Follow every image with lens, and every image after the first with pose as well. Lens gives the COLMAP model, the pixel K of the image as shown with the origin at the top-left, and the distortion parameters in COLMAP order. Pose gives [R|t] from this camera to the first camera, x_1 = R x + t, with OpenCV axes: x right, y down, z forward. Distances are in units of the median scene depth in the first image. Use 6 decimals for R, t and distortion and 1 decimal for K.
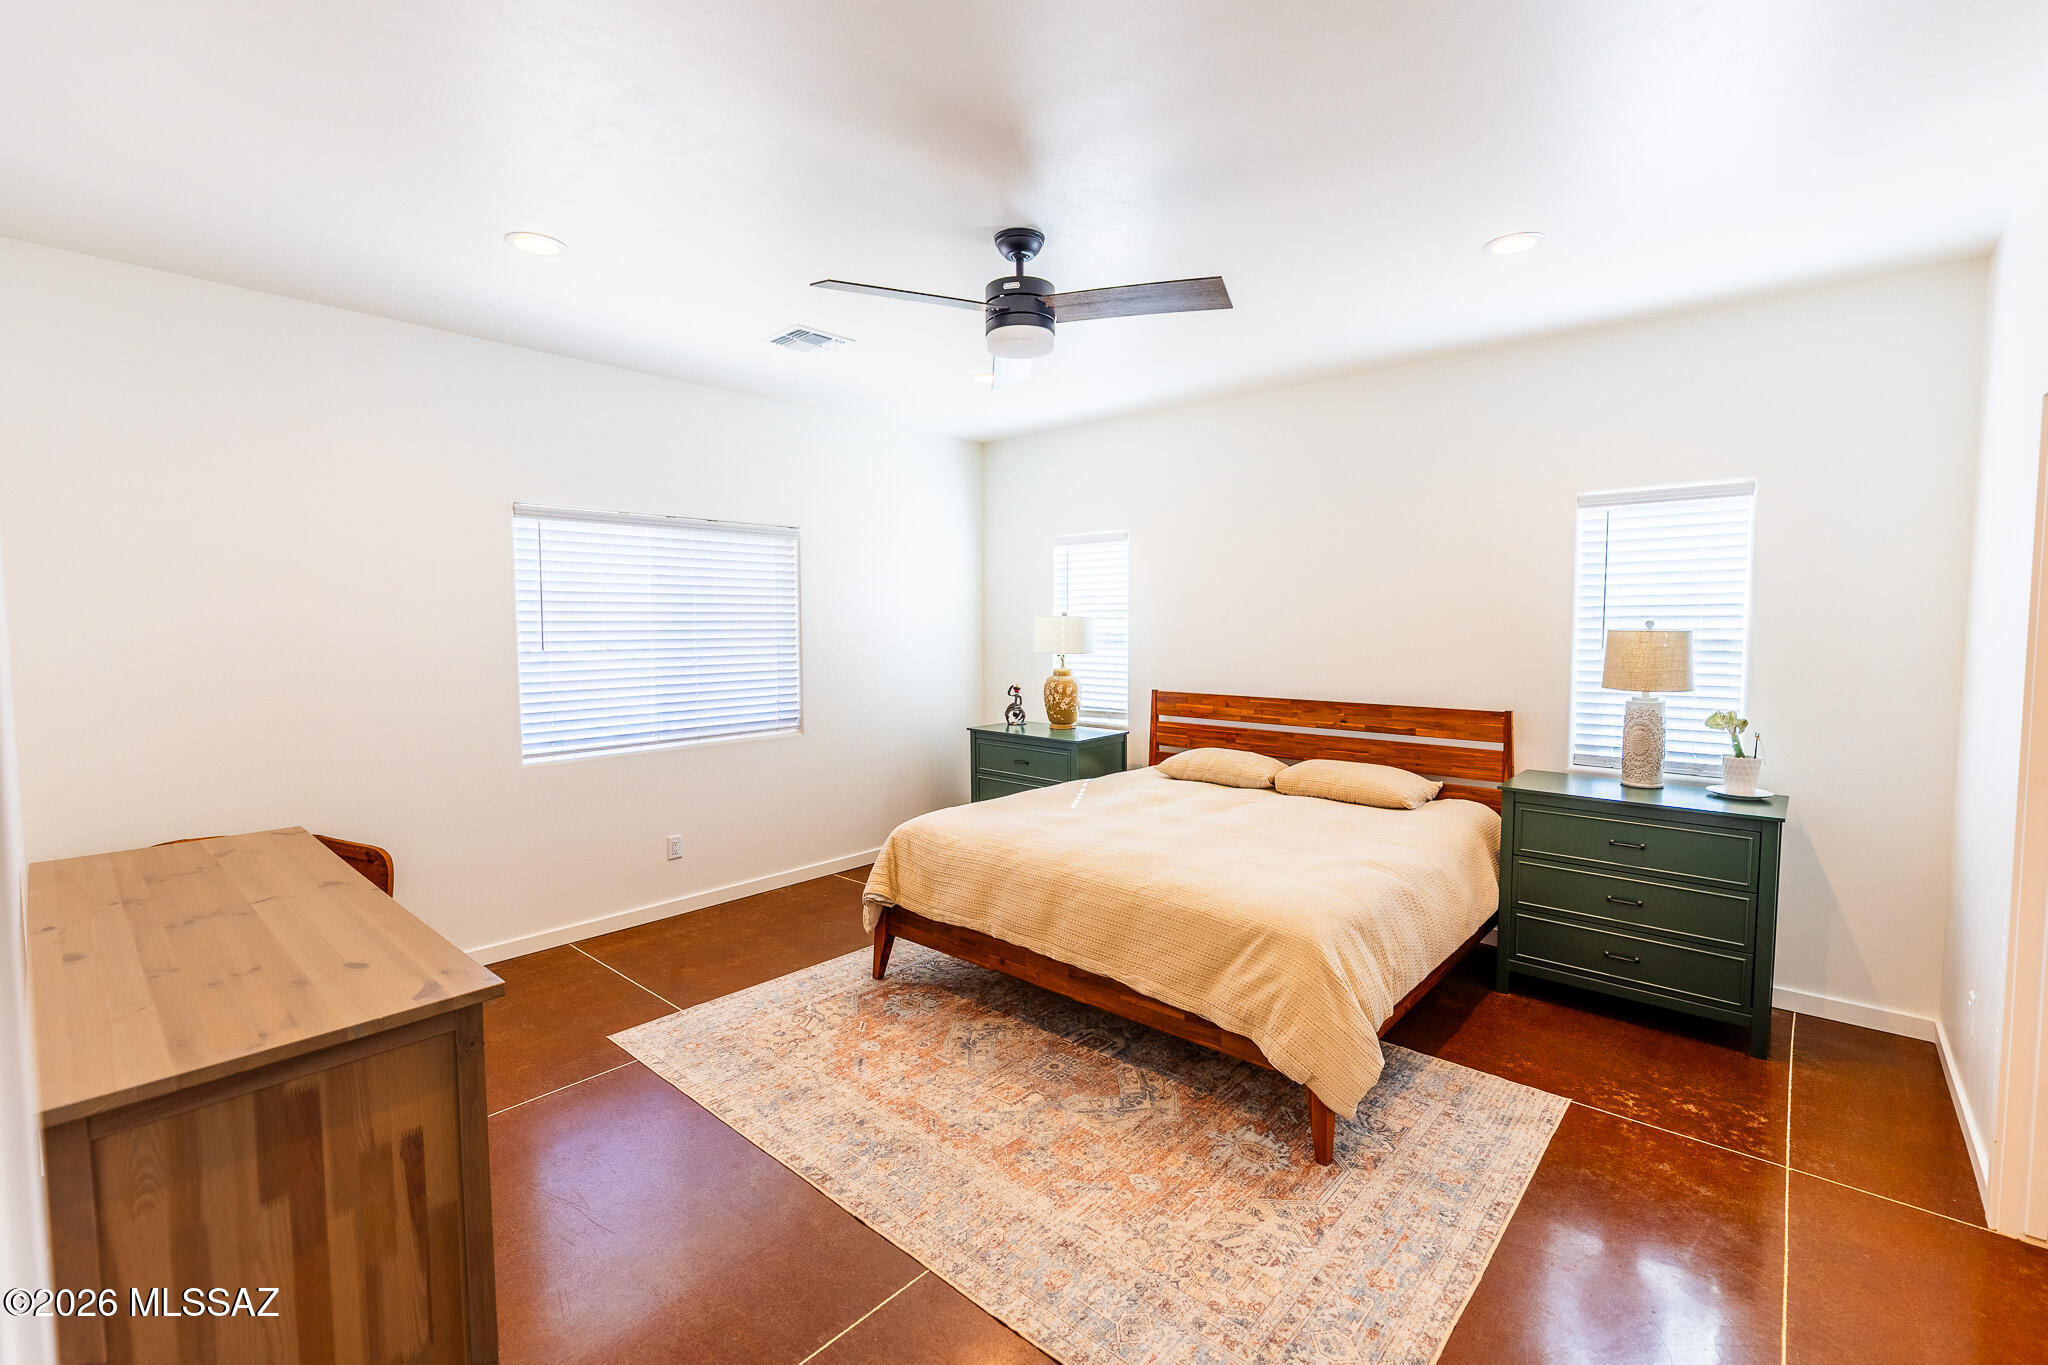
lens RADIAL K [[867.9, 0, 1007.0], [0, 867.9, 678.4], [0, 0, 1]] dist [0.001149, -0.000918]
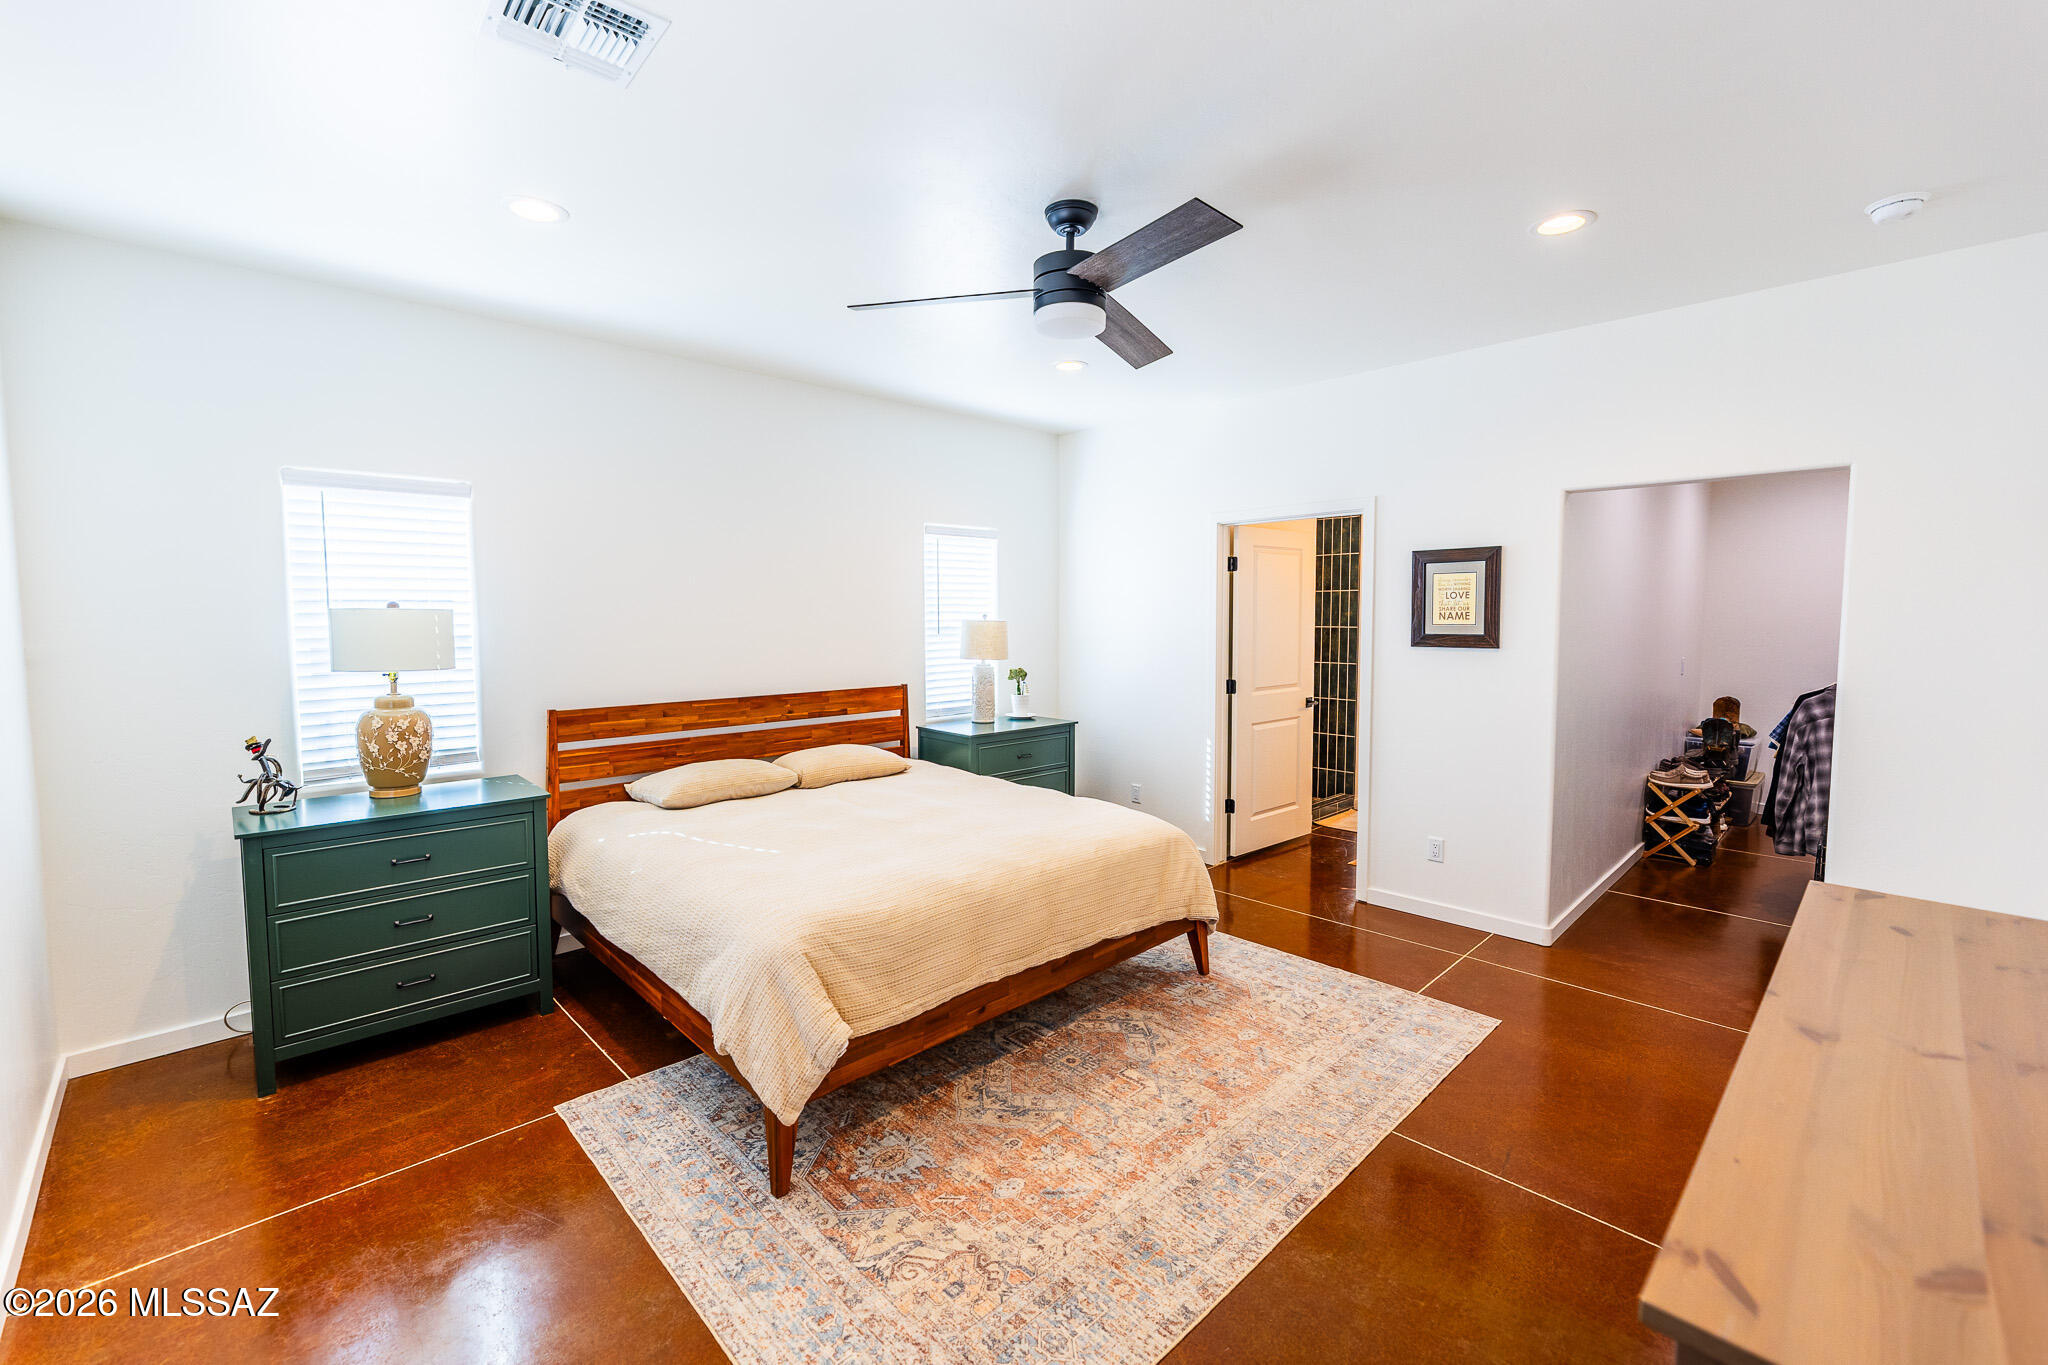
lens RADIAL K [[867.9, 0, 1006.2], [0, 867.9, 676.5], [0, 0, 1]] dist [0.001149, -0.000918]
pose [[0.077553, -0.070587, 0.994486, -0.819940], [0.070217, 0.995400, 0.065176, -0.055518], [-0.994512, 0.064776, 0.082153, 0.868852]]
